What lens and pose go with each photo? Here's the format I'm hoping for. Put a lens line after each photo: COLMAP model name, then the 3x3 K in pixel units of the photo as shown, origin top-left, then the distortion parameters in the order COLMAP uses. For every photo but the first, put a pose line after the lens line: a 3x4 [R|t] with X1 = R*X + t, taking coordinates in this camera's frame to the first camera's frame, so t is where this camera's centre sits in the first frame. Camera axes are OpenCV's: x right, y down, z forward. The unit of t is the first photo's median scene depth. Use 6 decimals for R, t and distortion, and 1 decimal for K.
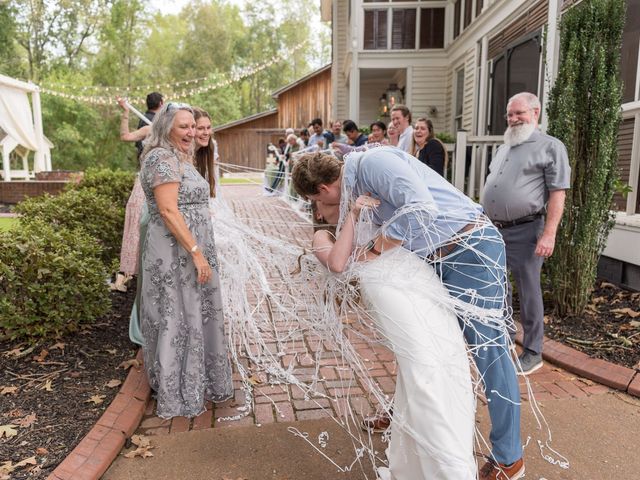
lens RADIAL K [[497.6, 0, 320.0], [0, 497.6, 240.0], [0, 0, 1]] dist [0.003324, 0.010497]
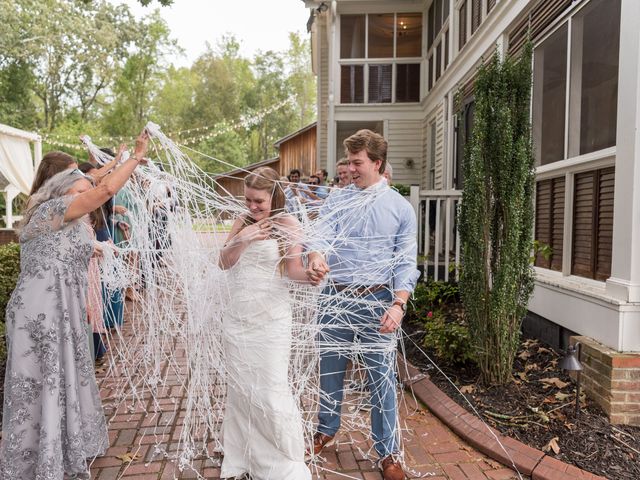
lens RADIAL K [[497.6, 0, 320.0], [0, 497.6, 240.0], [0, 0, 1]] dist [0.003324, 0.010497]
pose [[0.999762, 0.008246, -0.020205, 0.019156], [-0.010062, 0.995754, -0.091506, -0.003046], [0.019365, 0.091688, 0.995599, 0.003924]]
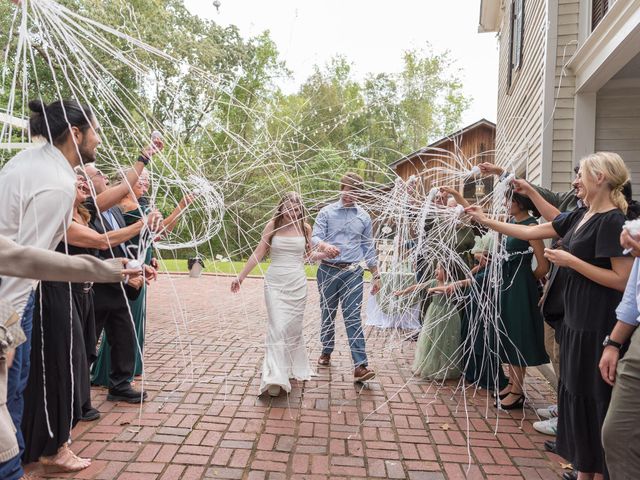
lens RADIAL K [[497.6, 0, 320.0], [0, 497.6, 240.0], [0, 0, 1]] dist [0.003324, 0.010497]
pose [[0.974516, 0.039821, -0.220754, -0.021305], [-0.074148, 0.985983, -0.149466, -0.037233], [0.211708, 0.162025, 0.963809, 0.192841]]
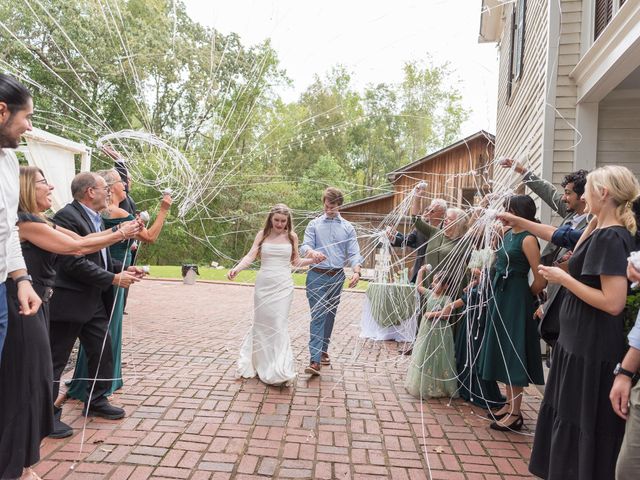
lens RADIAL K [[497.6, 0, 320.0], [0, 497.6, 240.0], [0, 0, 1]] dist [0.003324, 0.010497]
pose [[0.974635, 0.052710, -0.217504, -0.020902], [-0.090326, 0.981843, -0.166811, -0.038281], [0.204763, 0.182226, 0.961700, 0.197597]]
